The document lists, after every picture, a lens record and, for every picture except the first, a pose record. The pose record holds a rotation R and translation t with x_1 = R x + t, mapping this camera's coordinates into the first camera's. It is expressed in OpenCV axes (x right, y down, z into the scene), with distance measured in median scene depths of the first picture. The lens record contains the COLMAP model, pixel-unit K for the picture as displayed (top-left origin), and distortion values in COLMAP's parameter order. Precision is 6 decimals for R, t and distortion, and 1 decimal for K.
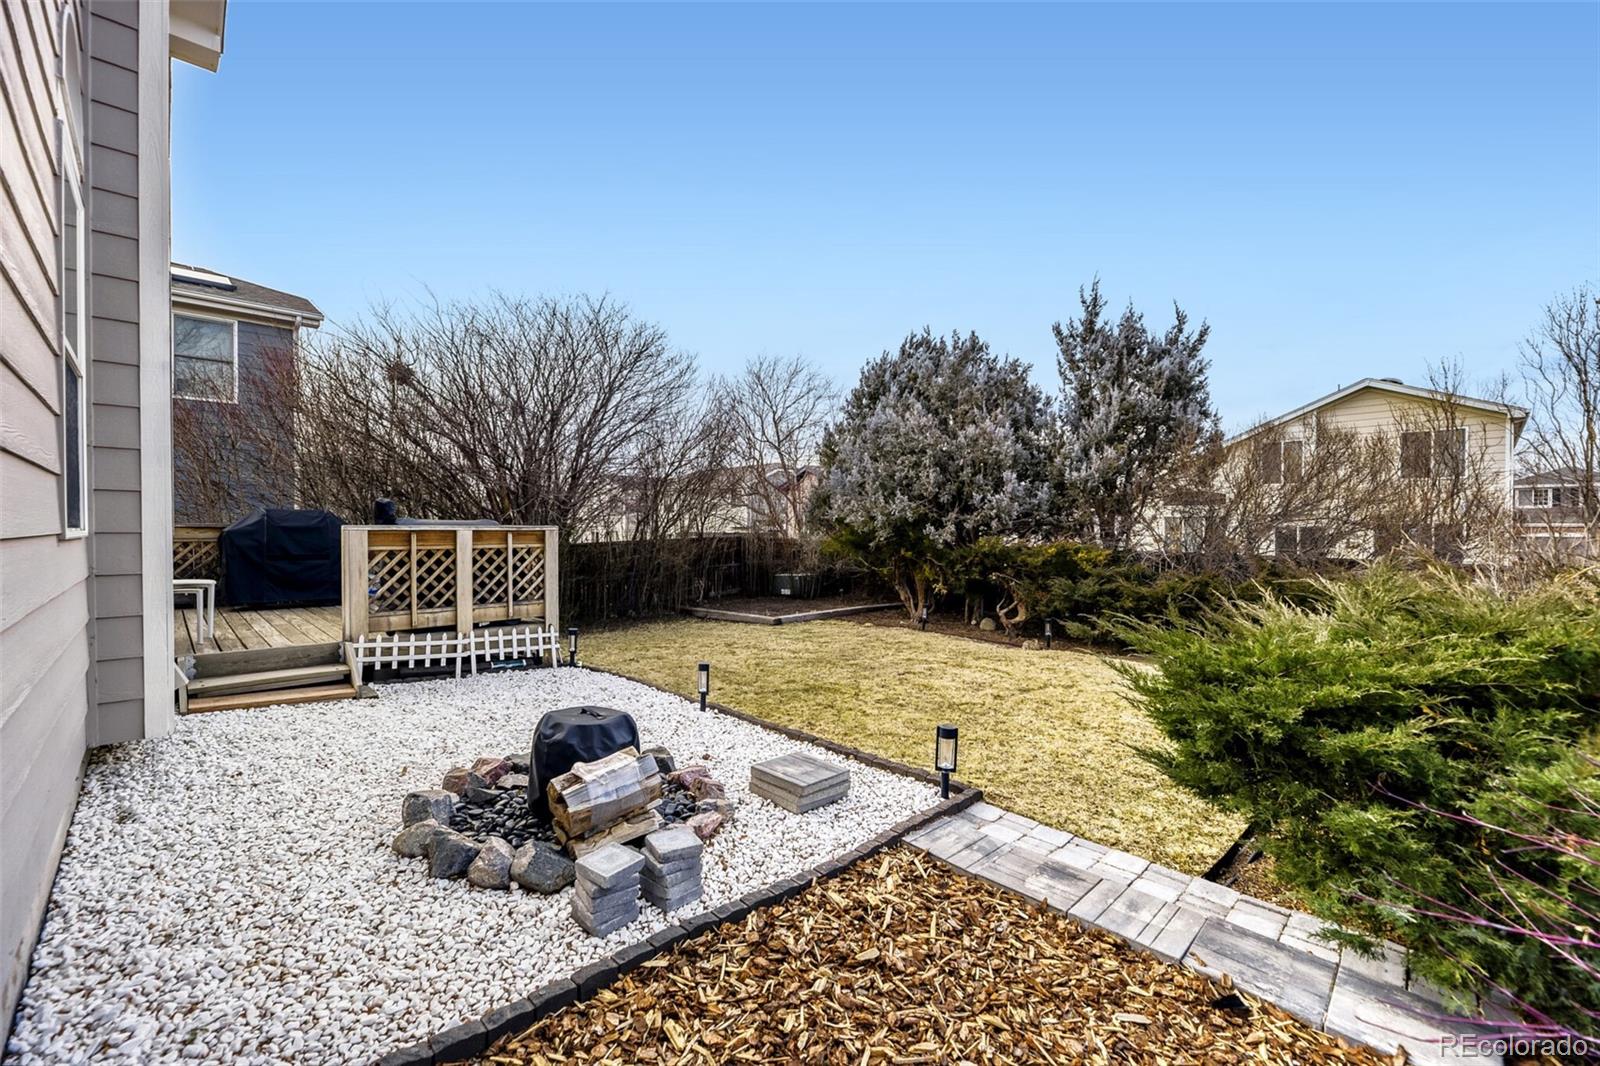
lens RADIAL K [[662.4, 0, 796.3], [0, 662.4, 532.7], [0, 0, 1]] dist [-0.016037, 0.000043]
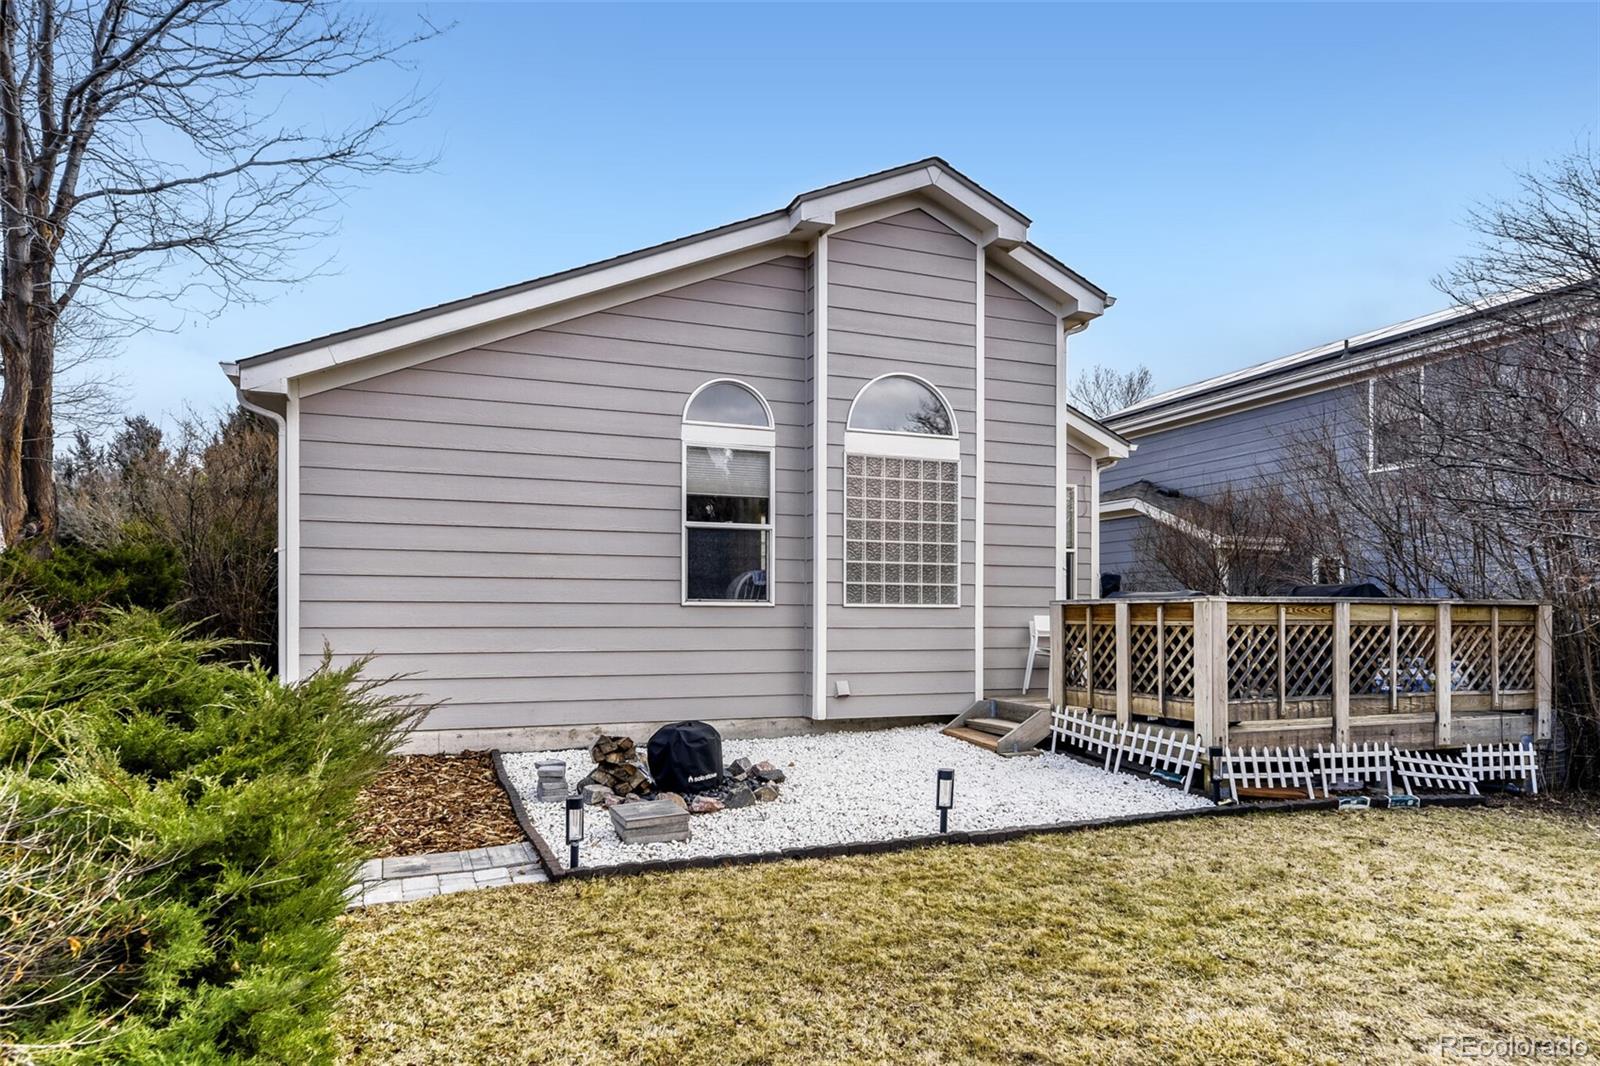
lens RADIAL K [[1089.7, 0, 800.0], [0, 1089.7, 533.0], [0, 0, 1]] dist [0.000207, 0.000135]
pose [[-0.417341, -0.054567, -0.907110, 0.986944], [0.014730, 0.997658, -0.066791, -0.006858], [0.908631, -0.041236, -0.415560, 1.224098]]
